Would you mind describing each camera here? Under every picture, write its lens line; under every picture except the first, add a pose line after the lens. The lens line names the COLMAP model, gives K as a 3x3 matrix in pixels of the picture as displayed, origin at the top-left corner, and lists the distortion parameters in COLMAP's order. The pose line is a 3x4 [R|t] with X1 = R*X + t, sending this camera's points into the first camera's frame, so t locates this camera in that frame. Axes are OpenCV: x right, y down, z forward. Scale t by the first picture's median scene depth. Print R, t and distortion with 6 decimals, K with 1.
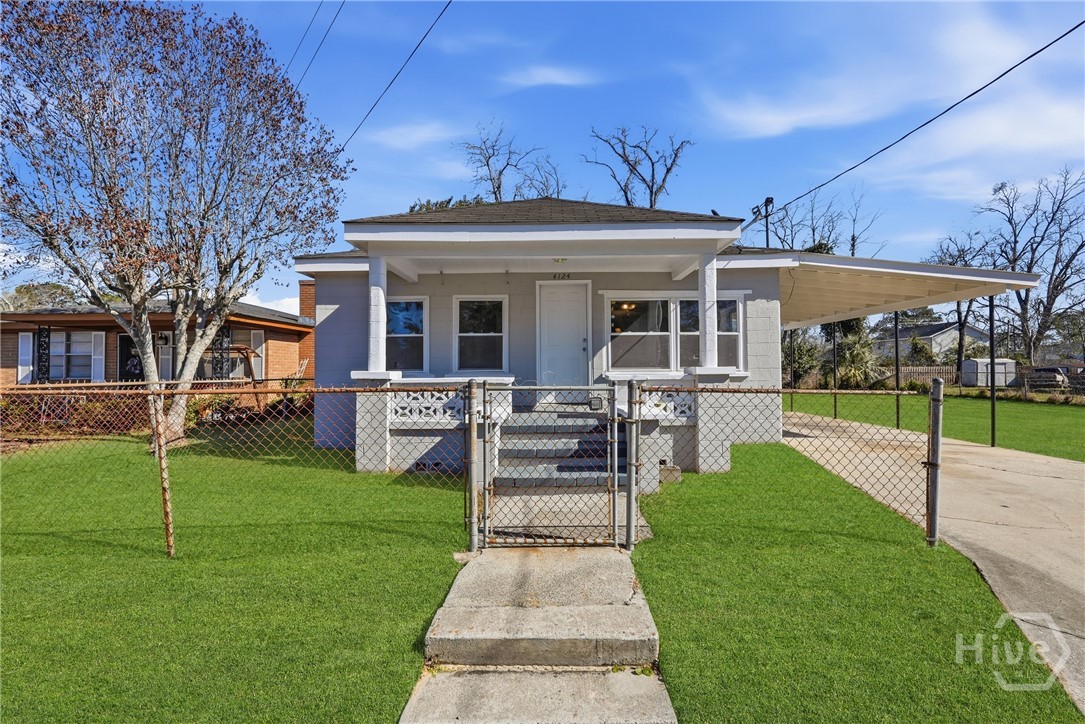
lens RADIAL K [[476.0, 0, 532.3], [0, 476.0, 376.2], [0, 0, 1]] dist [-0.002060, 0.000884]
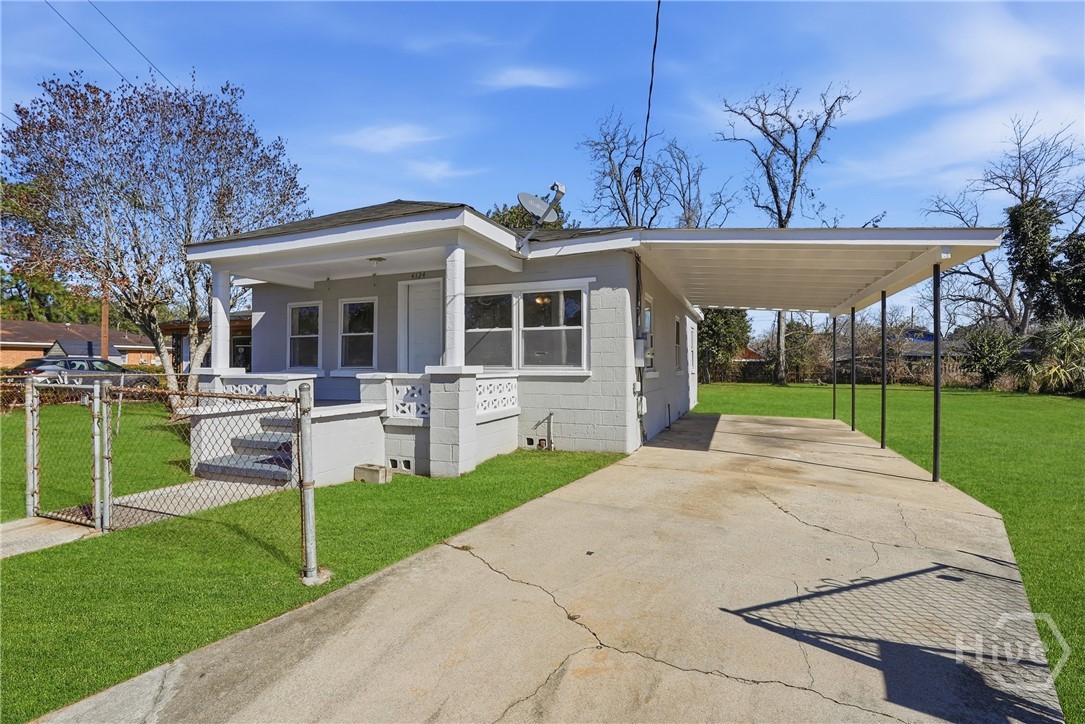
lens RADIAL K [[476.0, 0, 545.3], [0, 476.0, 366.5], [0, 0, 1]] dist [-0.002060, 0.000884]
pose [[0.936091, 0.004407, -0.351730, 0.675909], [-0.008254, 0.999921, -0.009439, -0.007823], [0.351661, 0.011738, 0.936054, 0.145923]]
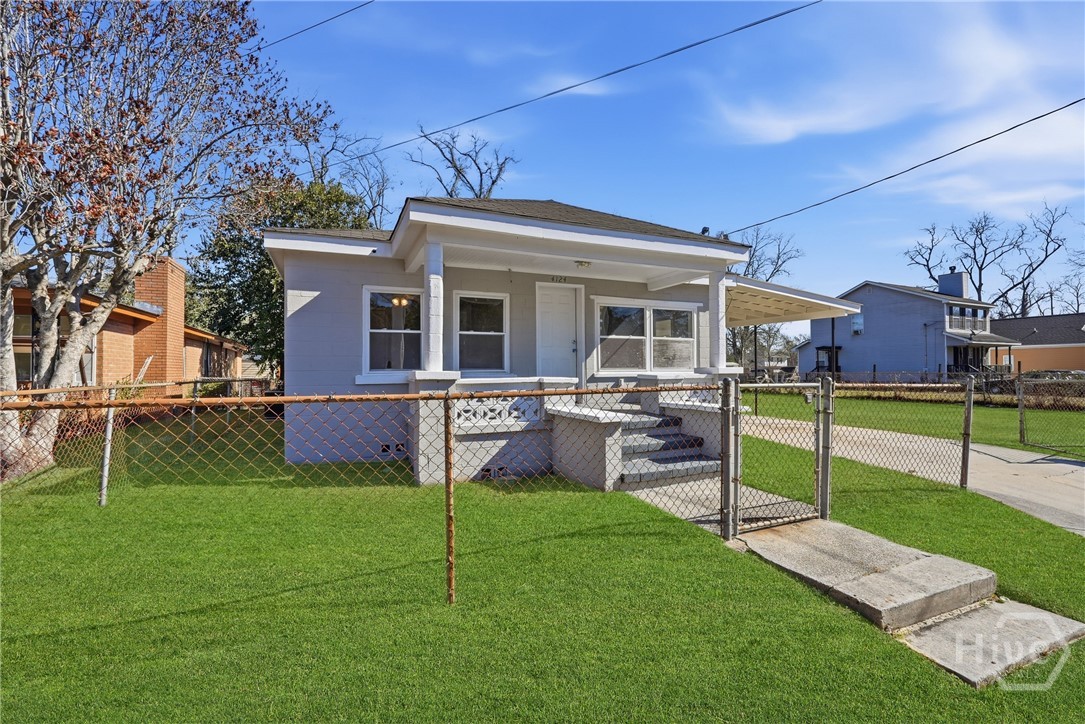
lens RADIAL K [[476.0, 0, 521.0], [0, 476.0, 369.4], [0, 0, 1]] dist [-0.002060, 0.000884]
pose [[0.915956, 0.001971, 0.401273, -0.427144], [0.005604, 0.999828, -0.017702, 0.002936], [-0.401239, 0.018463, 0.915787, 0.094656]]
